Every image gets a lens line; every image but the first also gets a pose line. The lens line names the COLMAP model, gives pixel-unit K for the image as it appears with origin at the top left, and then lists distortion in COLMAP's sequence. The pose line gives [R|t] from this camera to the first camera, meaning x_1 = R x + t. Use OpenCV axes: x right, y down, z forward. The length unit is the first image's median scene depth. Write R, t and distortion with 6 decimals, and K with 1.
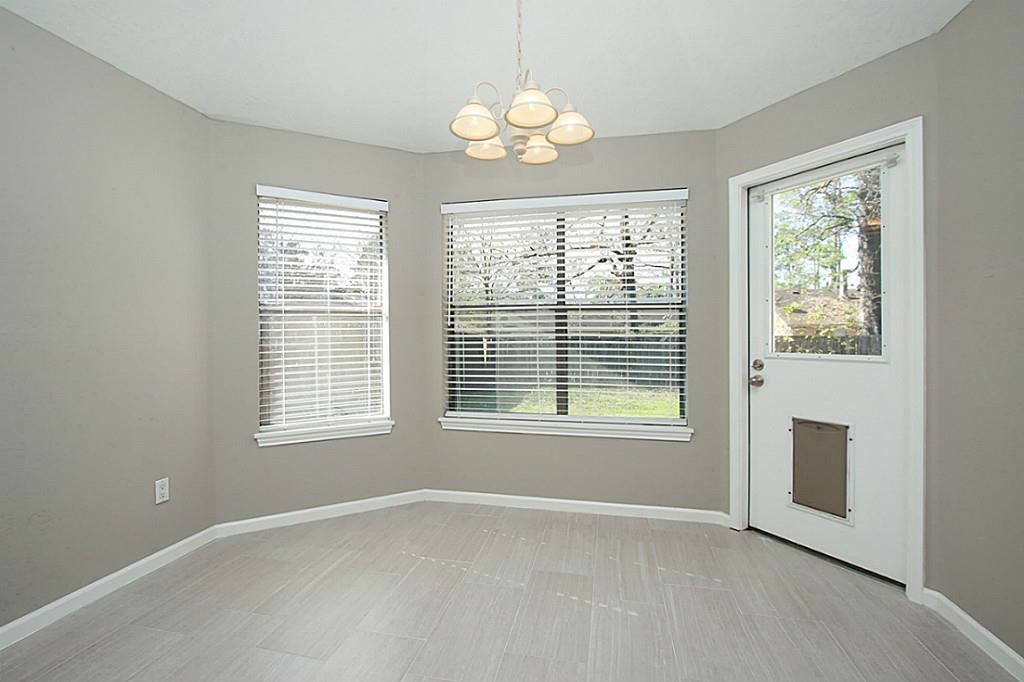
lens RADIAL K [[468.3, 0, 507.9], [0, 468.3, 336.4], [0, 0, 1]] dist [-0.014860, 0.001321]
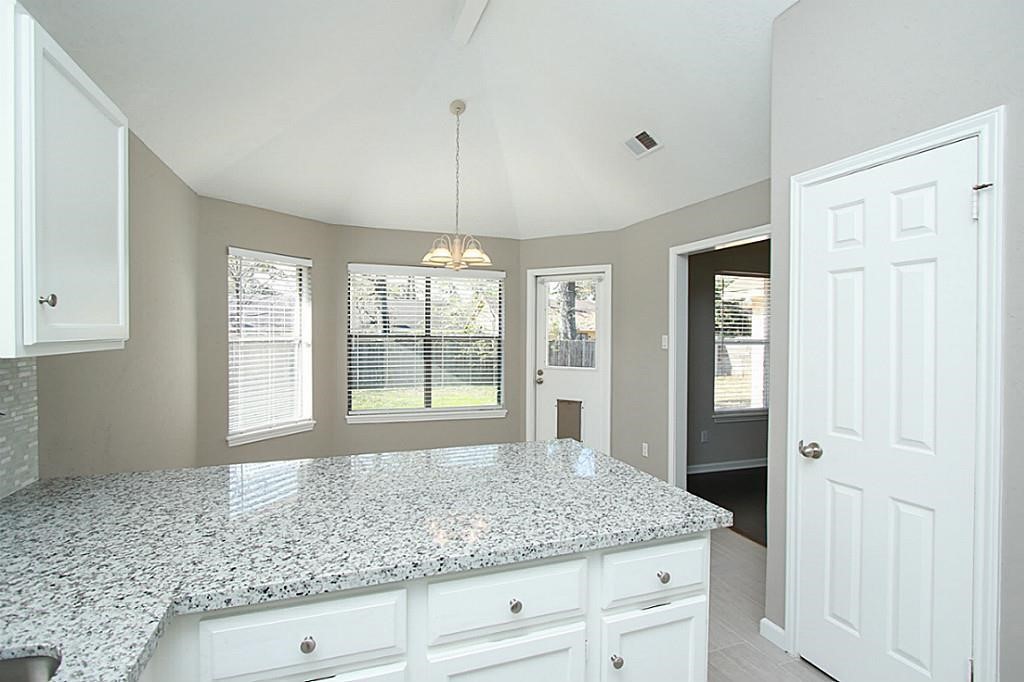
lens RADIAL K [[492.8, 0, 503.7], [0, 492.8, 340.1], [0, 0, 1]] dist [-0.017684, 0.000259]
pose [[0.852160, 0.001783, 0.523278, -0.546655], [-0.010230, 0.999860, 0.013253, -0.082769], [-0.523181, -0.016646, 0.852059, -0.528843]]
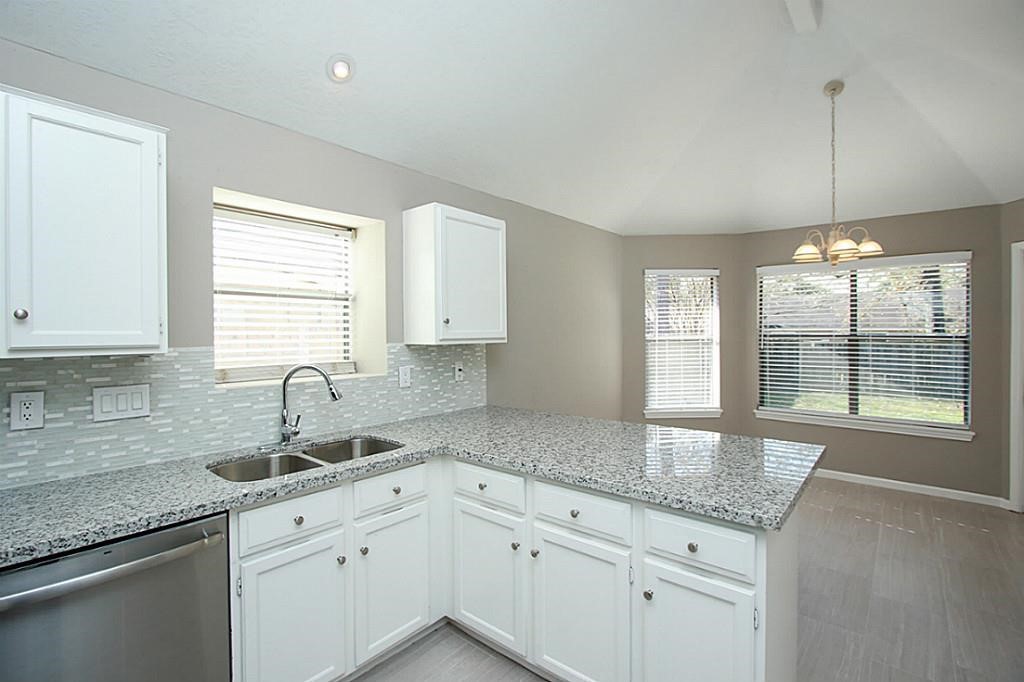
lens RADIAL K [[468.3, 0, 507.9], [0, 468.3, 336.4], [0, 0, 1]] dist [-0.014860, 0.001321]
pose [[0.881019, 0.004992, -0.473054, -0.144453], [0.000964, 0.999923, 0.012347, -0.087137], [0.473079, -0.011334, 0.880947, -0.735493]]
